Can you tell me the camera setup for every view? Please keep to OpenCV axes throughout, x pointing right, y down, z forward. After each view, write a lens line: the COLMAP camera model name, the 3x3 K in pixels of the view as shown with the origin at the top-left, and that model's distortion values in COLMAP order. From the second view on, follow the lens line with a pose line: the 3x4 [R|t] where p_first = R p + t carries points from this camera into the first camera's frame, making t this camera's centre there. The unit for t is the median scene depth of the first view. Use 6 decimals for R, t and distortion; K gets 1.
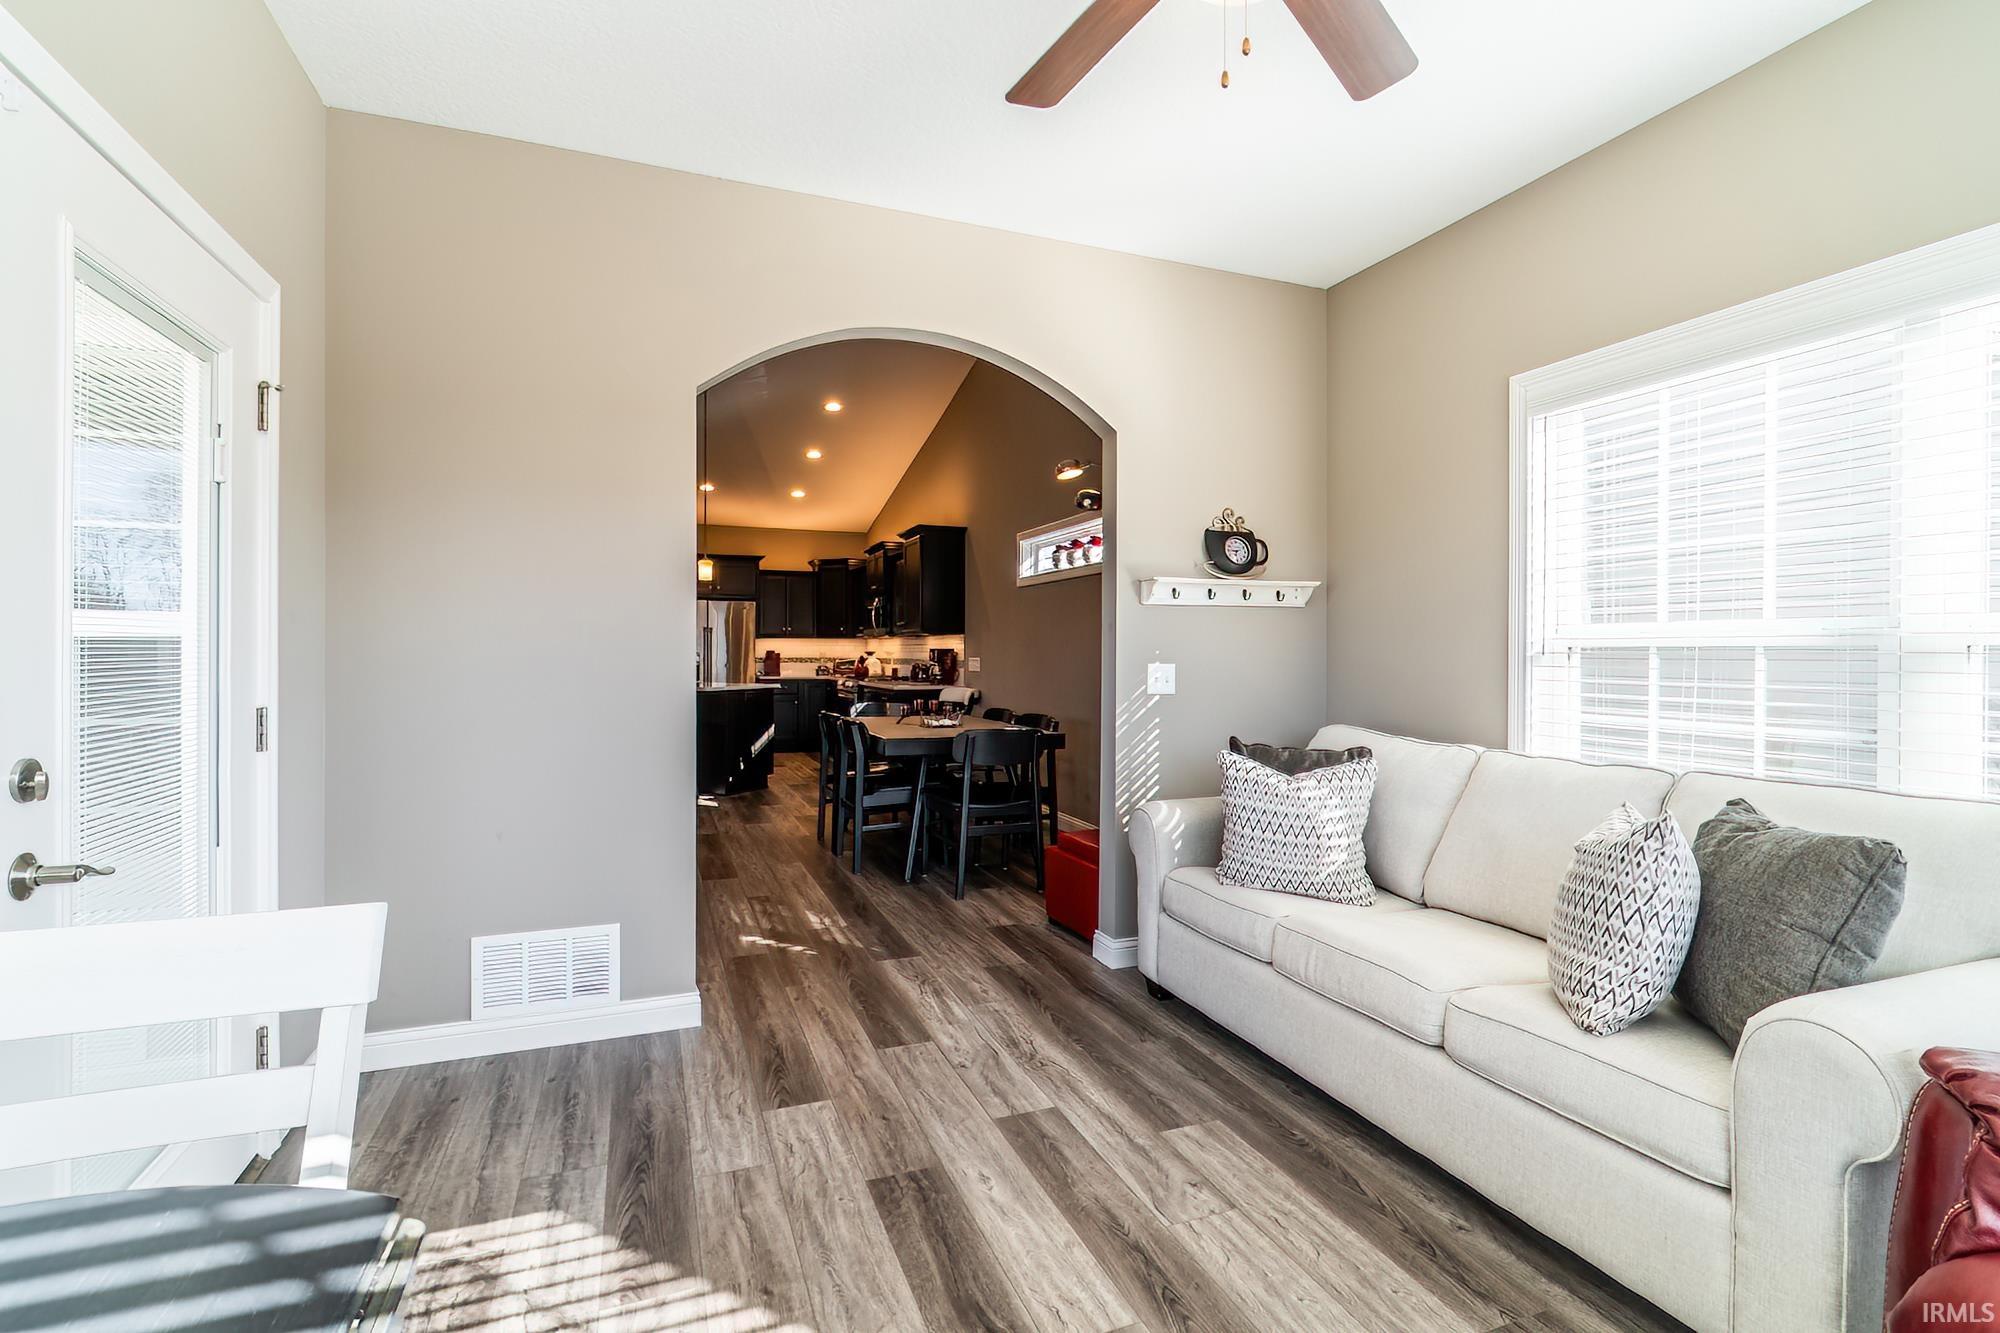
lens RADIAL K [[873.3, 0, 990.5], [0, 873.3, 653.1], [0, 0, 1]] dist [-0.002251, -0.000322]
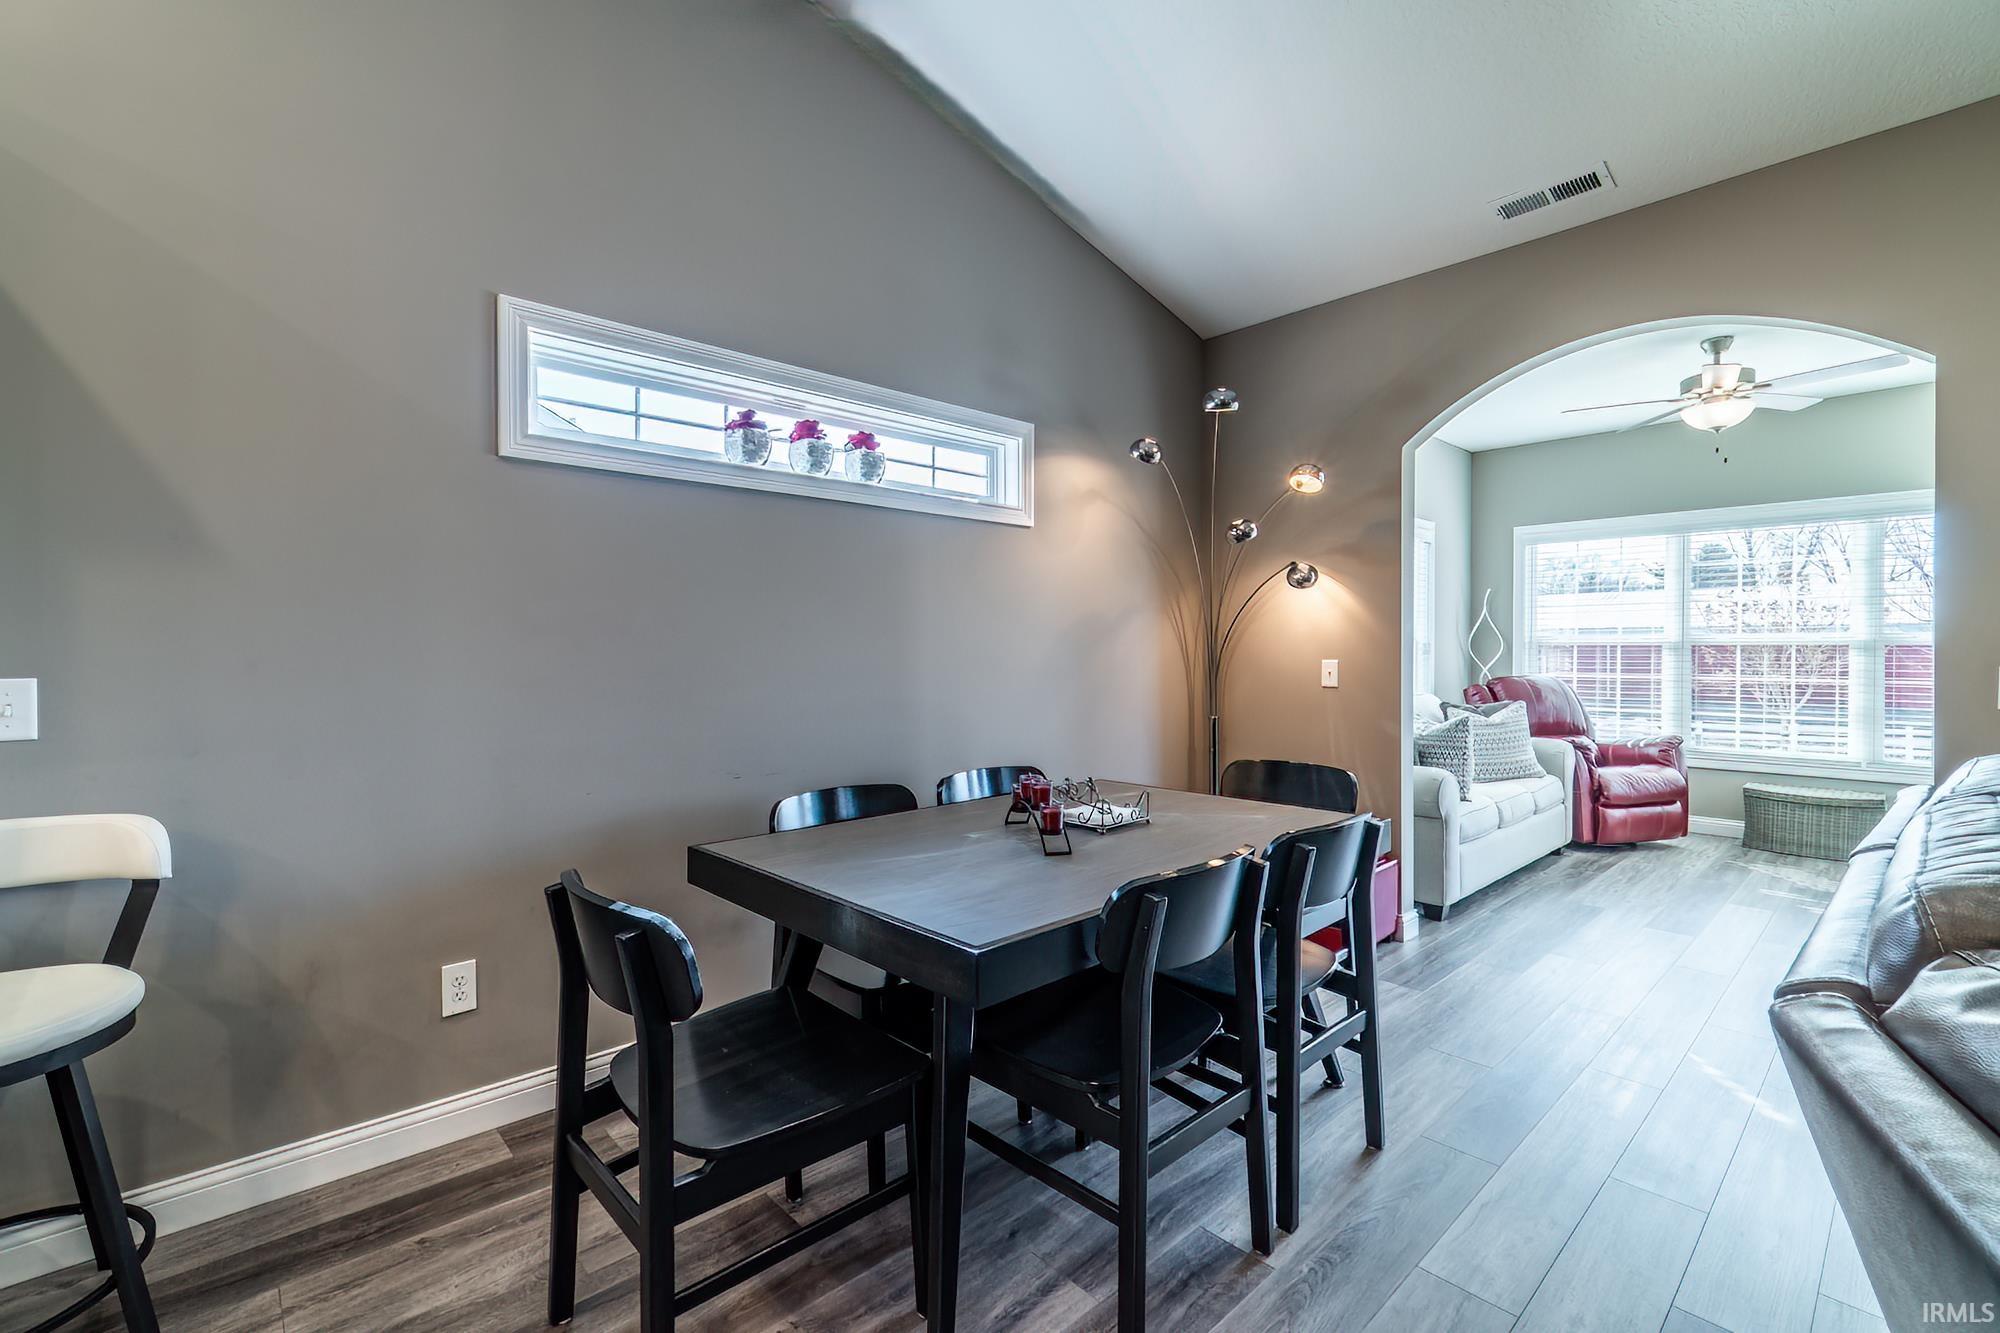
lens RADIAL K [[873.3, 0, 990.5], [0, 873.3, 653.1], [0, 0, 1]] dist [-0.002251, -0.000322]
pose [[-0.355996, -0.007480, 0.934457, -0.227551], [0.000704, 0.999966, 0.008273, -0.002216], [-0.934487, 0.003603, -0.355979, 0.609801]]
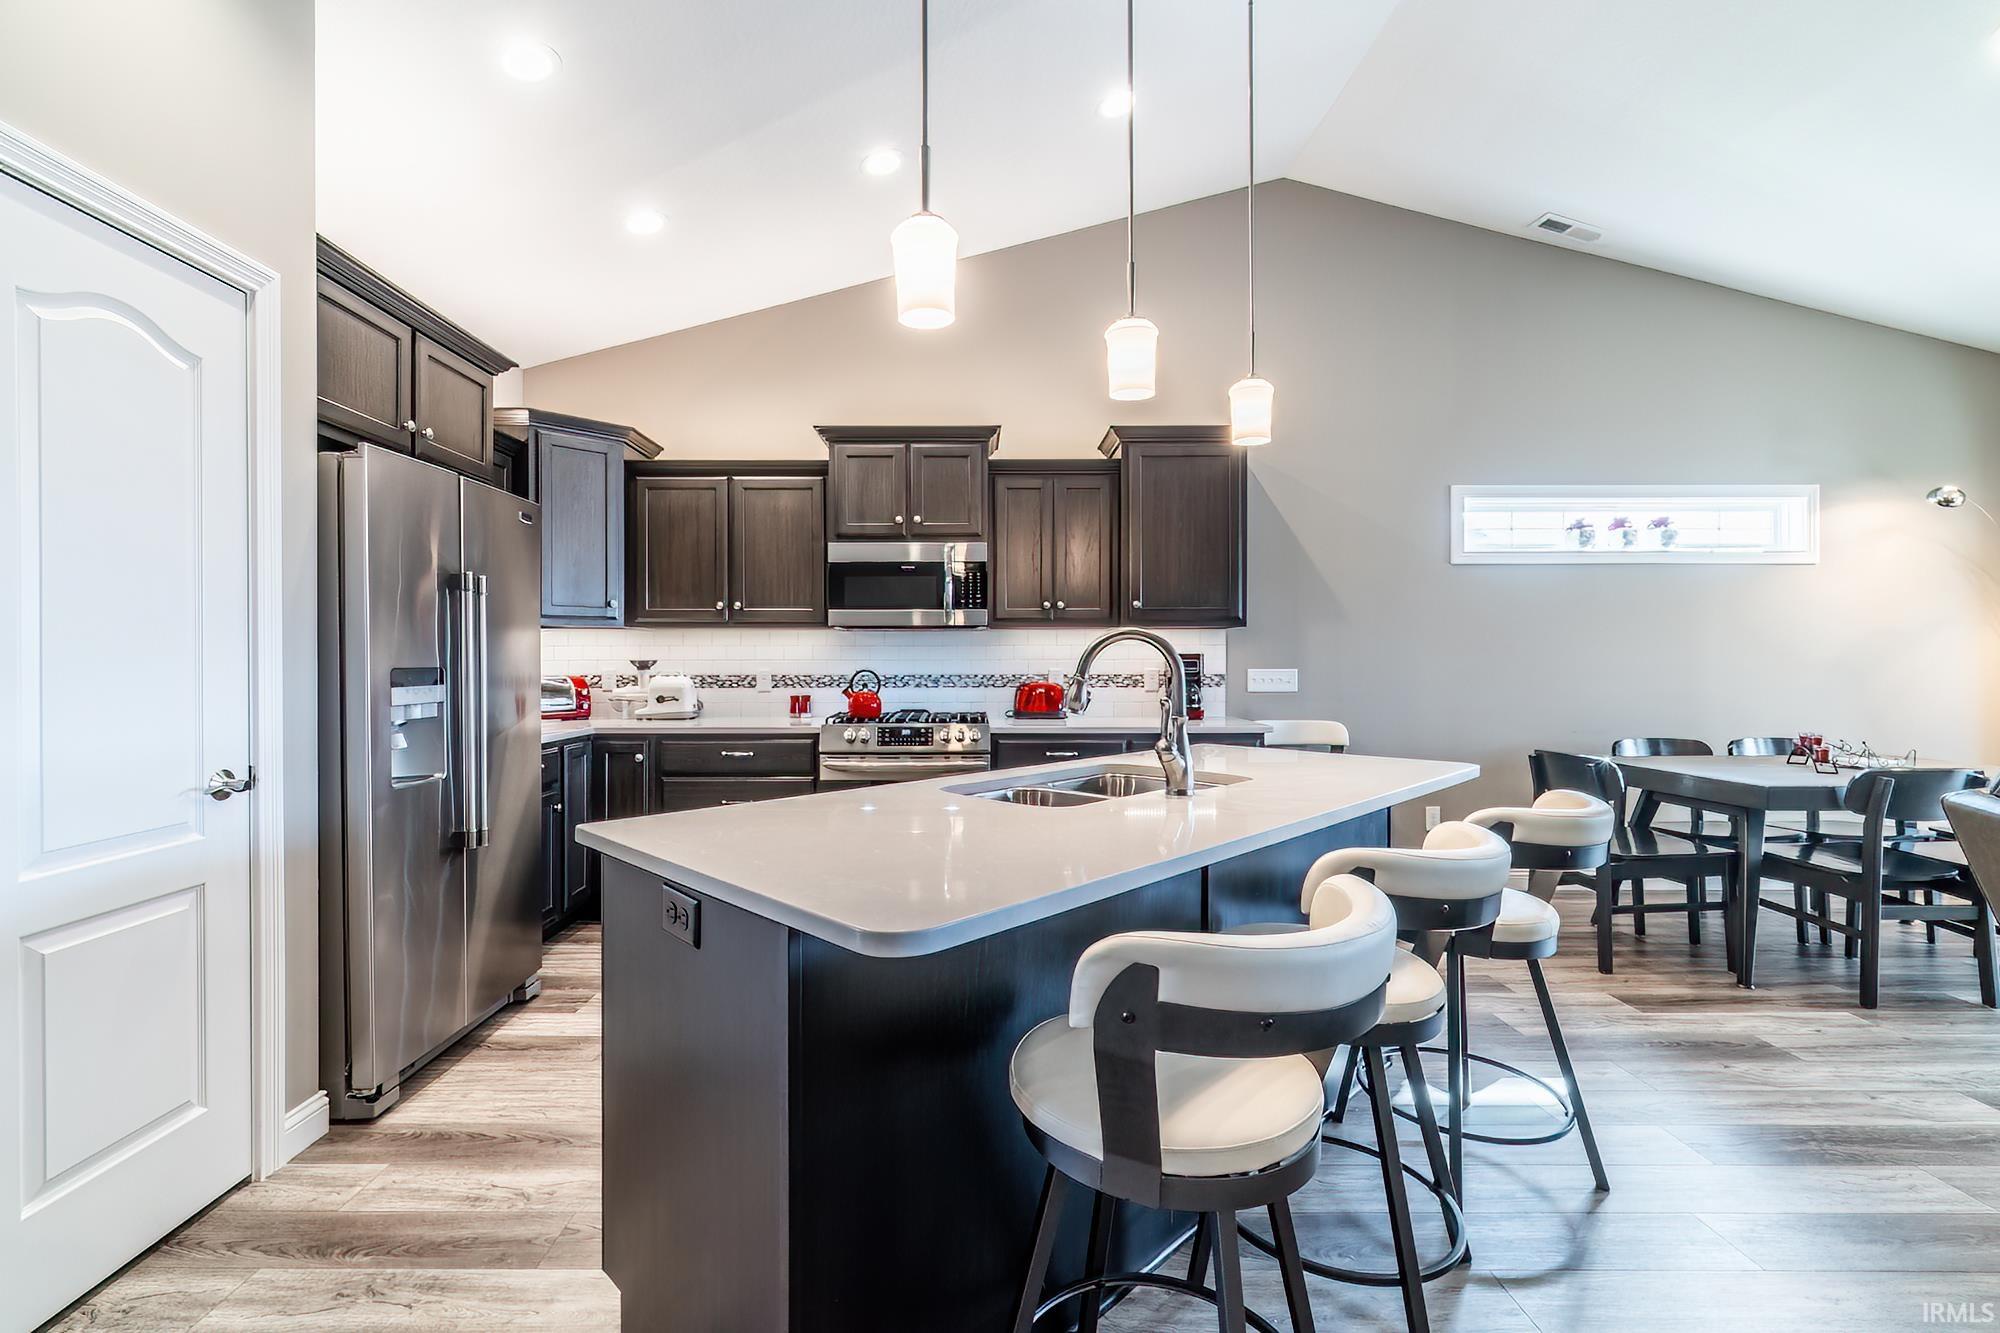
lens RADIAL K [[878.5, 0, 969.4], [0, 878.5, 660.1], [0, 0, 1]] dist [0.000622, 0.000464]
pose [[0.363786, -0.006417, 0.931460, -0.485364], [0.004028, 0.999978, 0.005316, -0.003678], [-0.931474, 0.001818, 0.363804, 0.710999]]
